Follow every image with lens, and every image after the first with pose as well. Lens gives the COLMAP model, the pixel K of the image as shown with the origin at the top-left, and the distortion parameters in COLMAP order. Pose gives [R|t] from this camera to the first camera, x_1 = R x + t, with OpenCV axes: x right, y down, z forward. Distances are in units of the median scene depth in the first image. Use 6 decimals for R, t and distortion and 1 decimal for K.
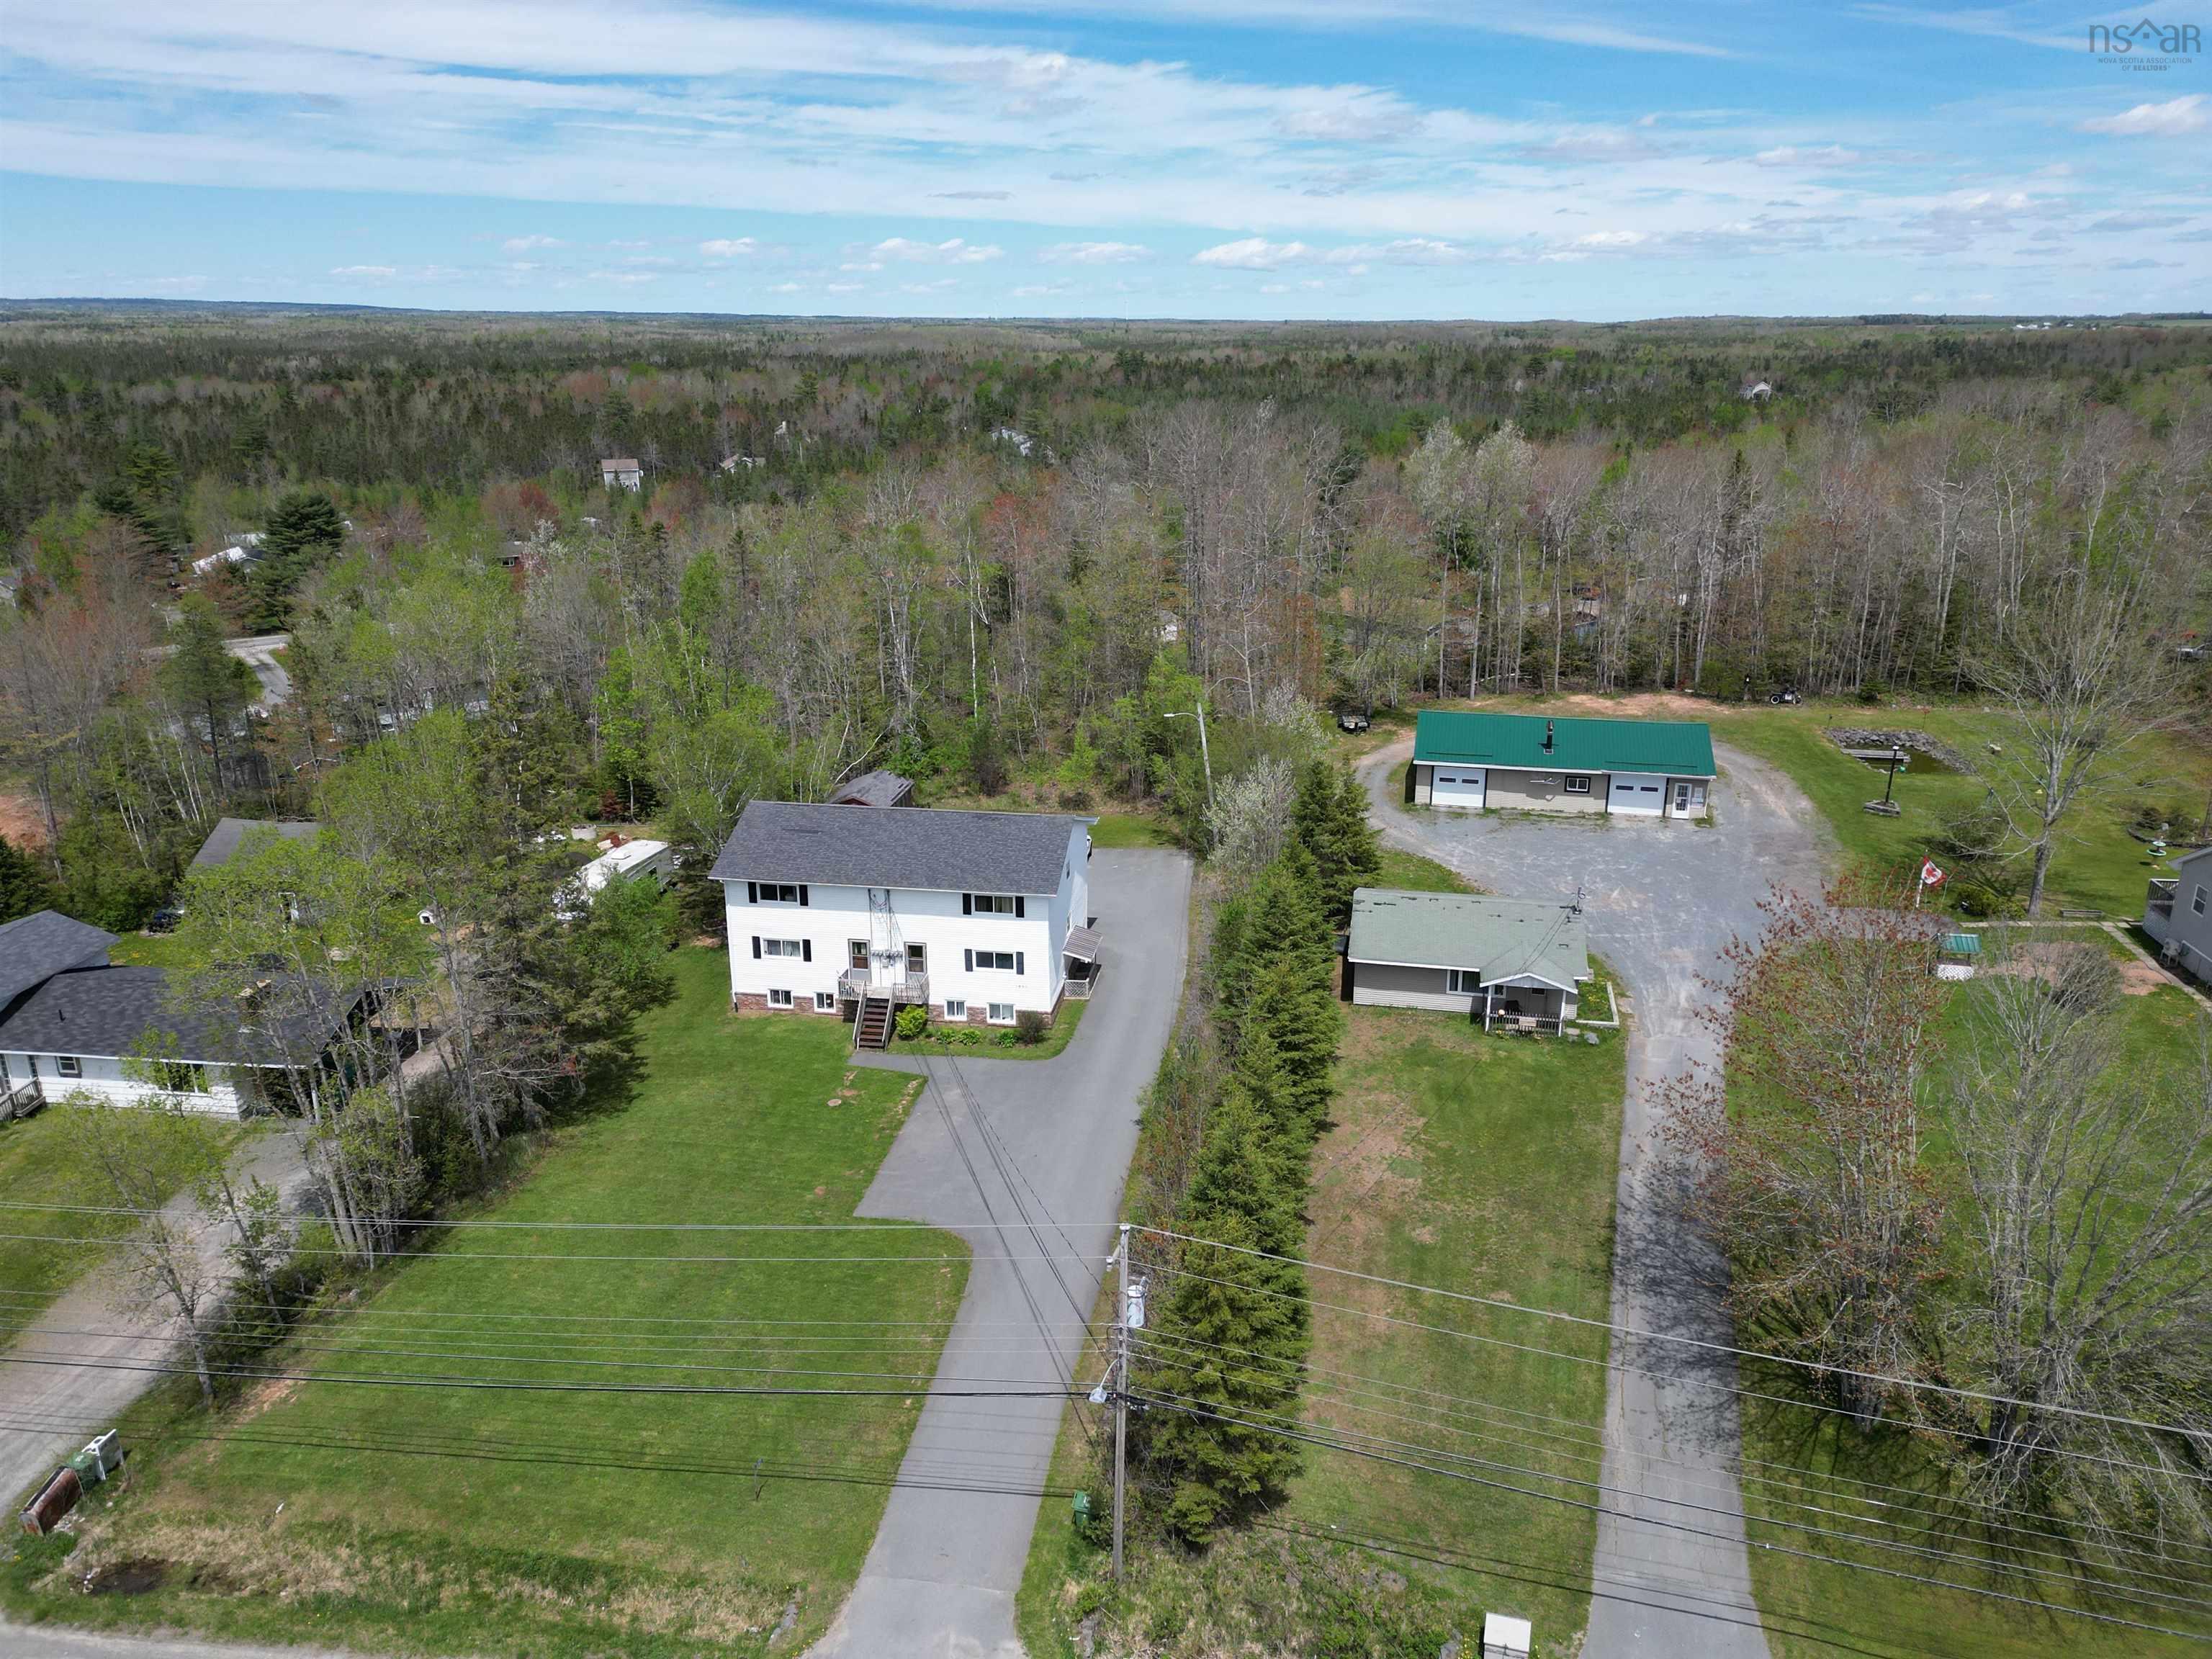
lens RADIAL K [[1542.6, 0, 1114.3], [0, 1542.6, 819.8], [0, 0, 1]] dist [0.073058, -0.070328]
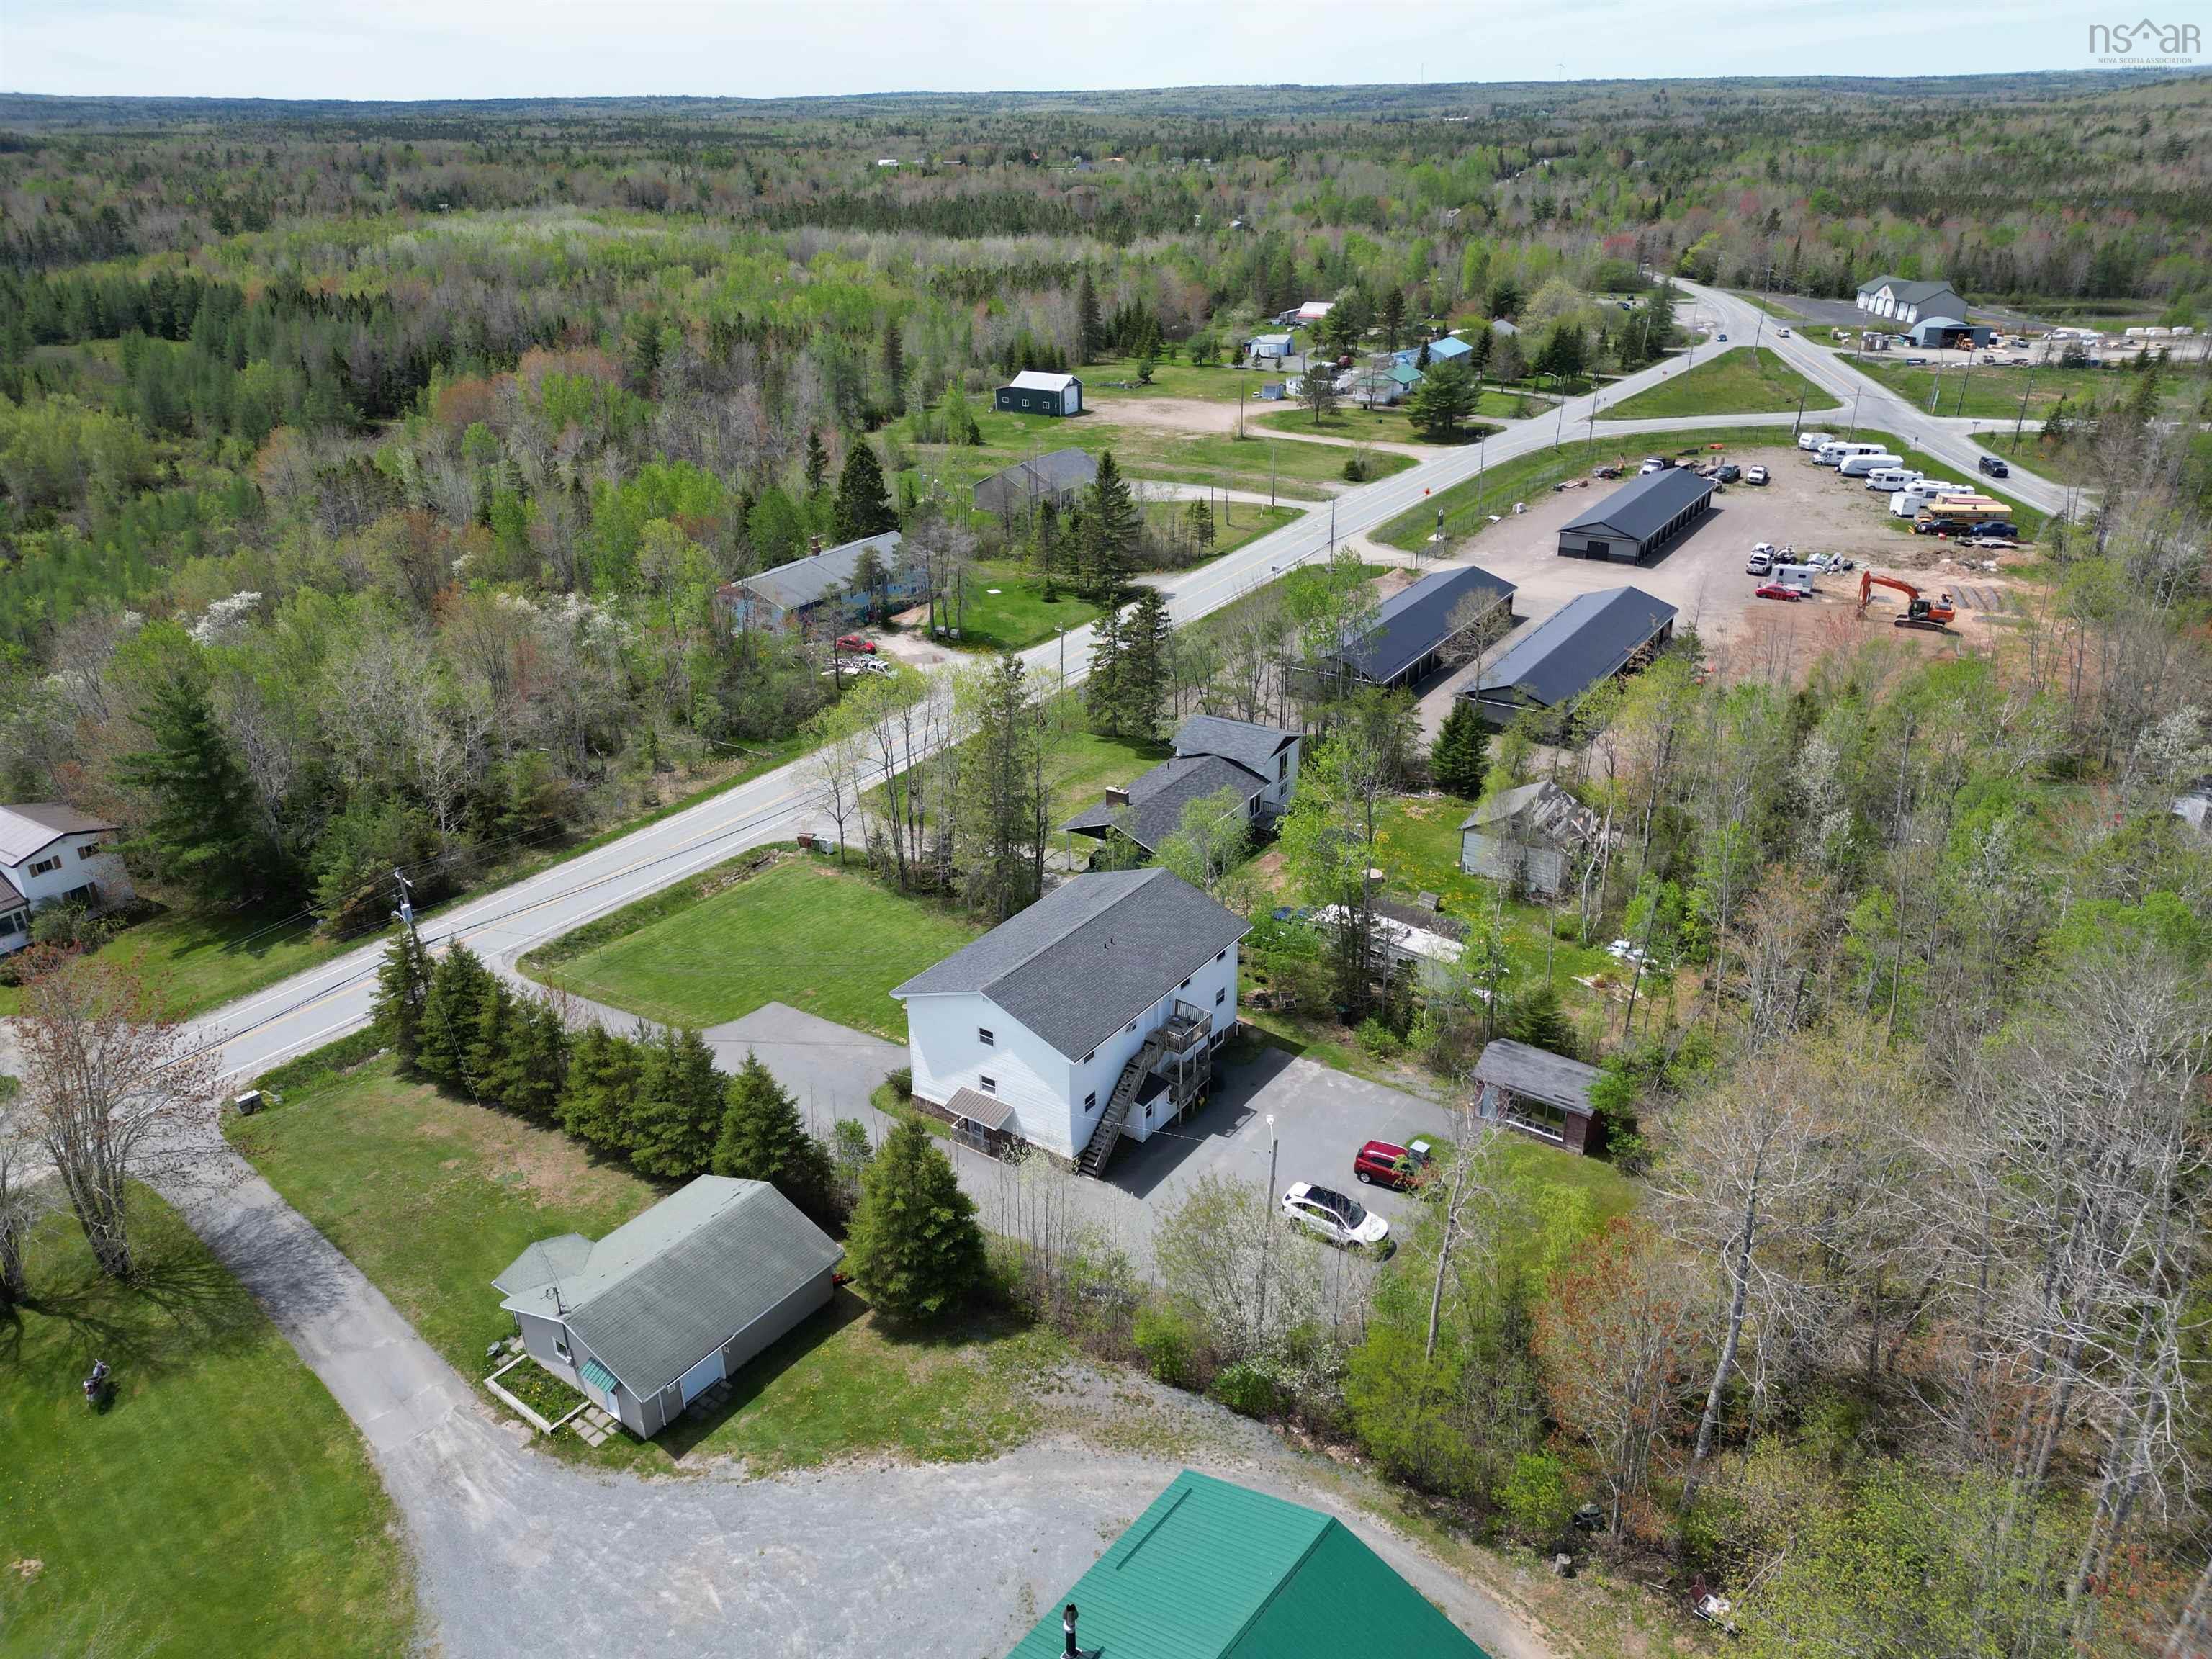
lens RADIAL K [[1542.6, 0, 1114.3], [0, 1542.6, 819.8], [0, 0, 1]] dist [0.073058, -0.070328]
pose [[-0.433763, 0.381923, -0.816079, 0.745479], [-0.263400, 0.812407, 0.520207, -0.667351], [0.861667, 0.440602, -0.251794, 1.336778]]
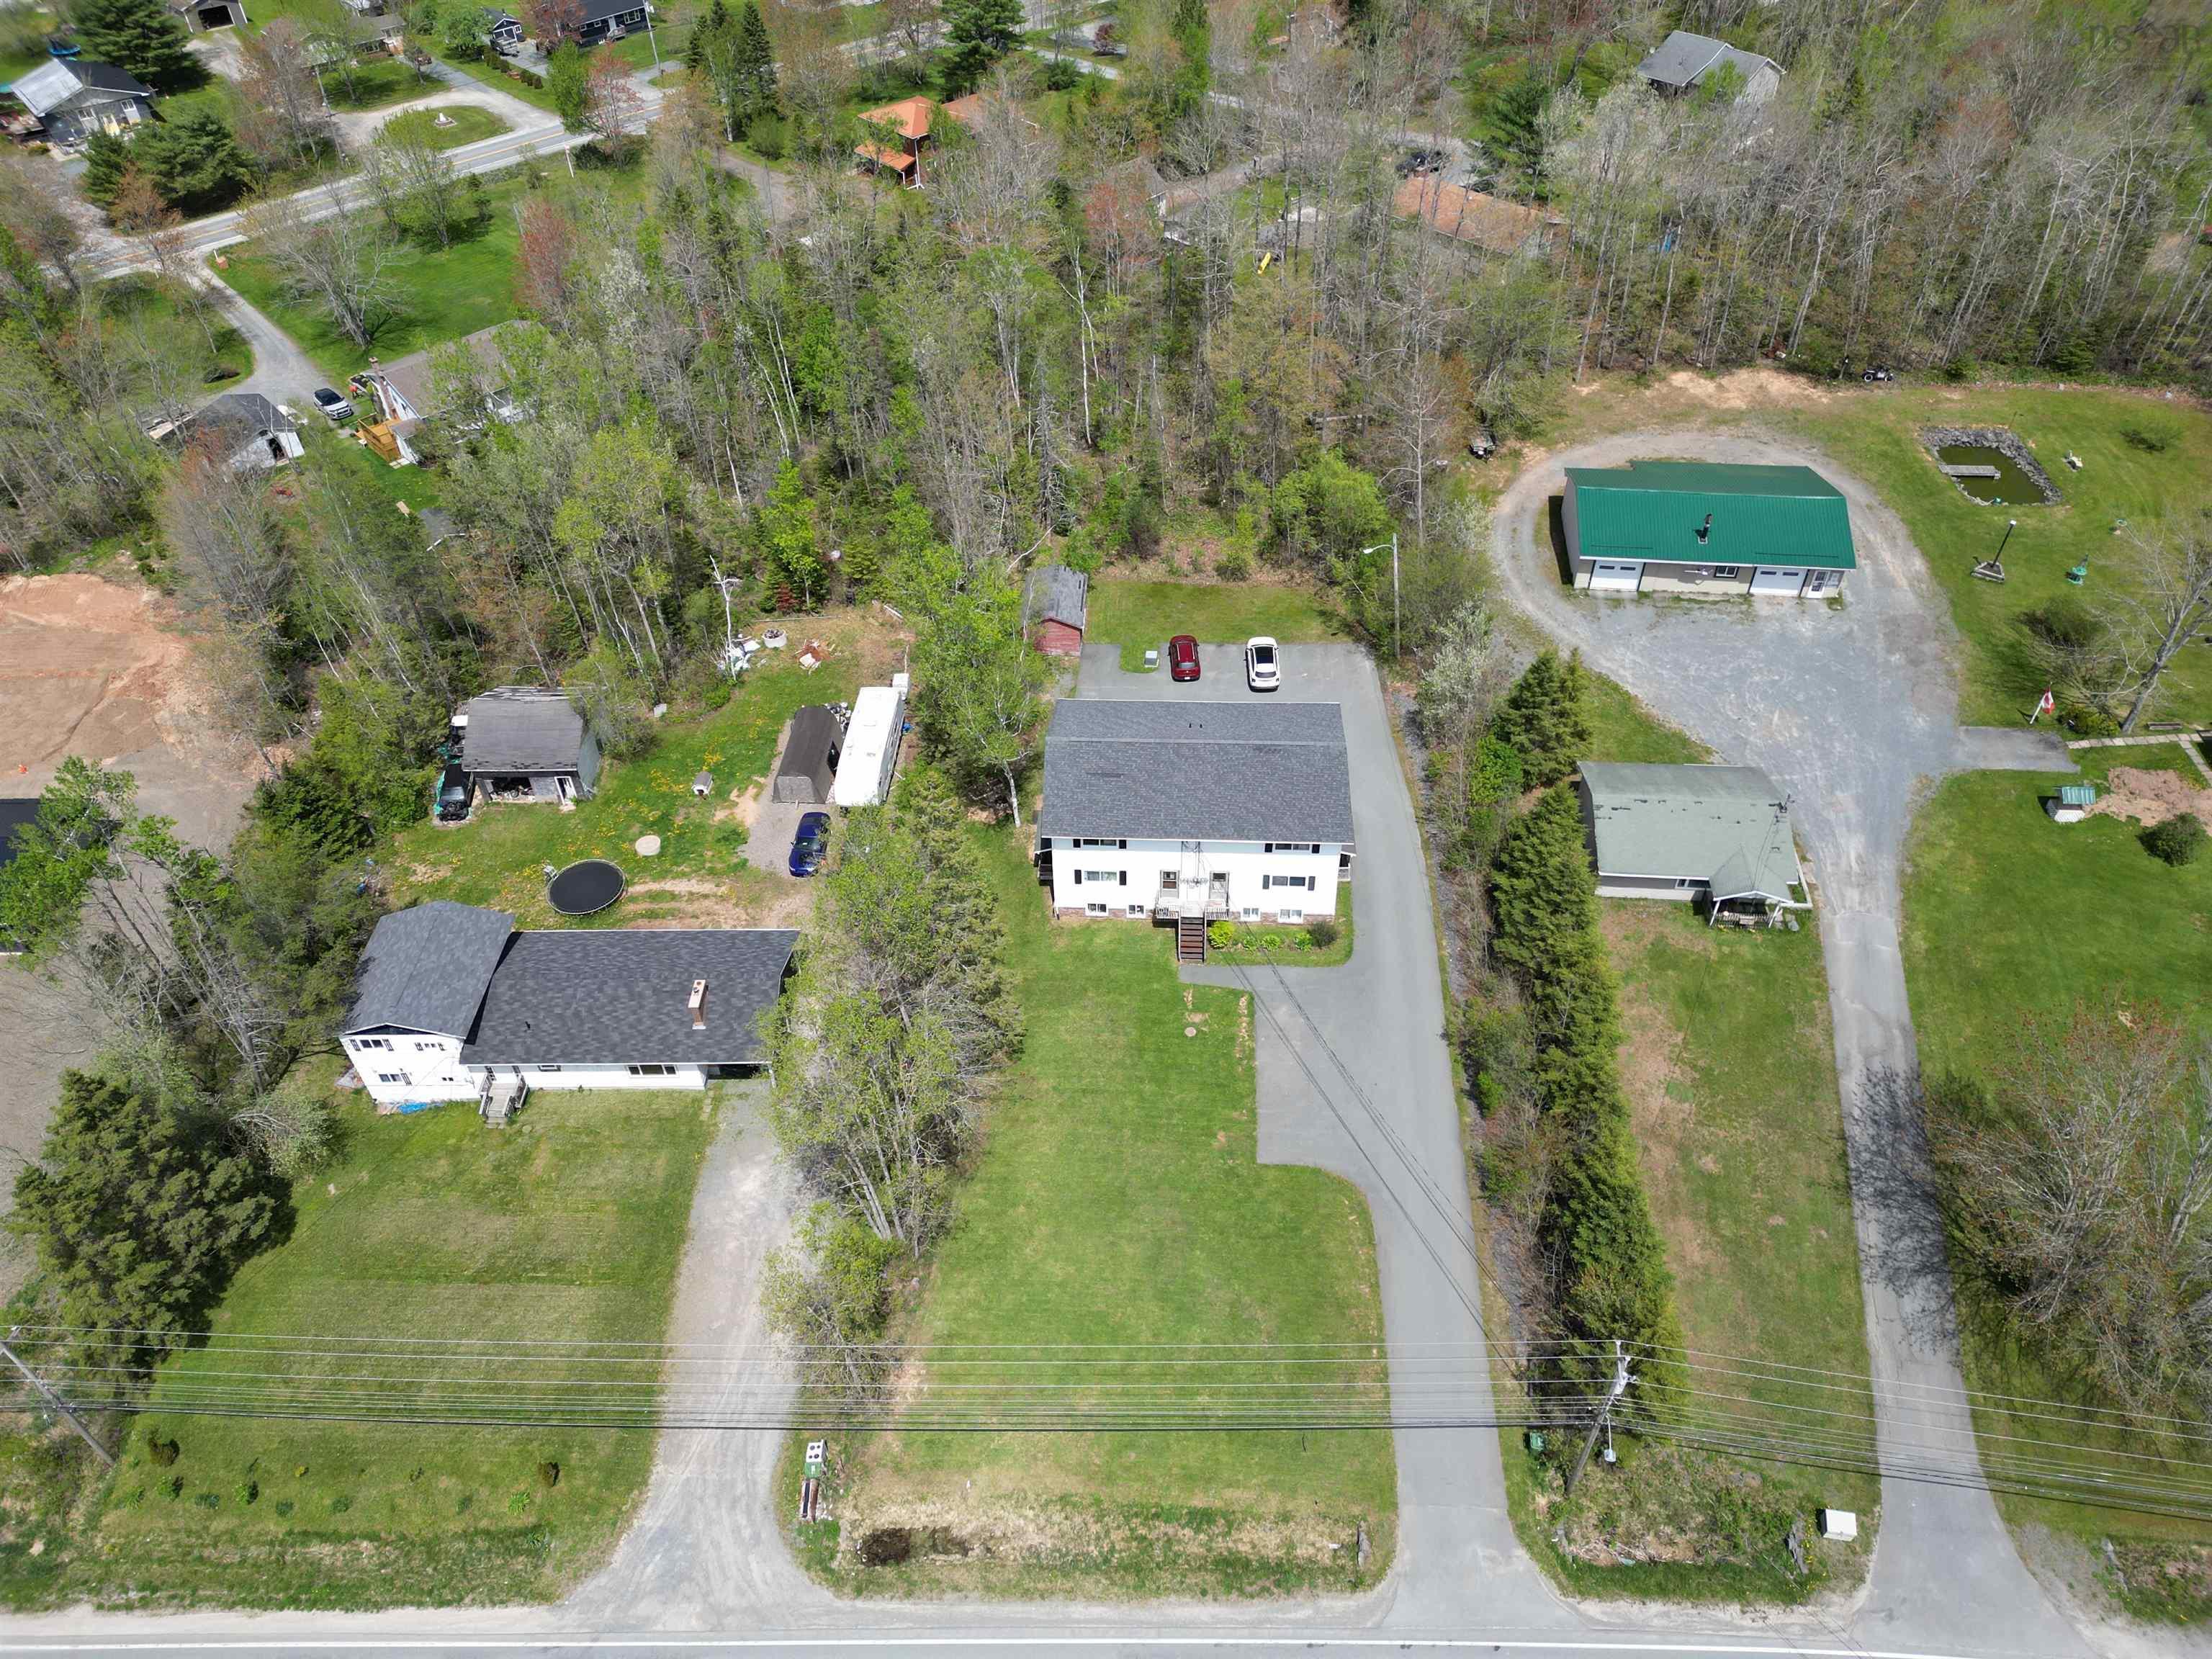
lens RADIAL K [[1570.6, 0, 1107.4], [0, 1570.6, 804.8], [0, 0, 1]] dist [0.090678, -0.106610]
pose [[0.993272, -0.085794, 0.077787, -0.306005], [0.045443, 0.906563, 0.419616, -0.473738], [-0.106520, -0.413258, 0.904362, -0.042040]]
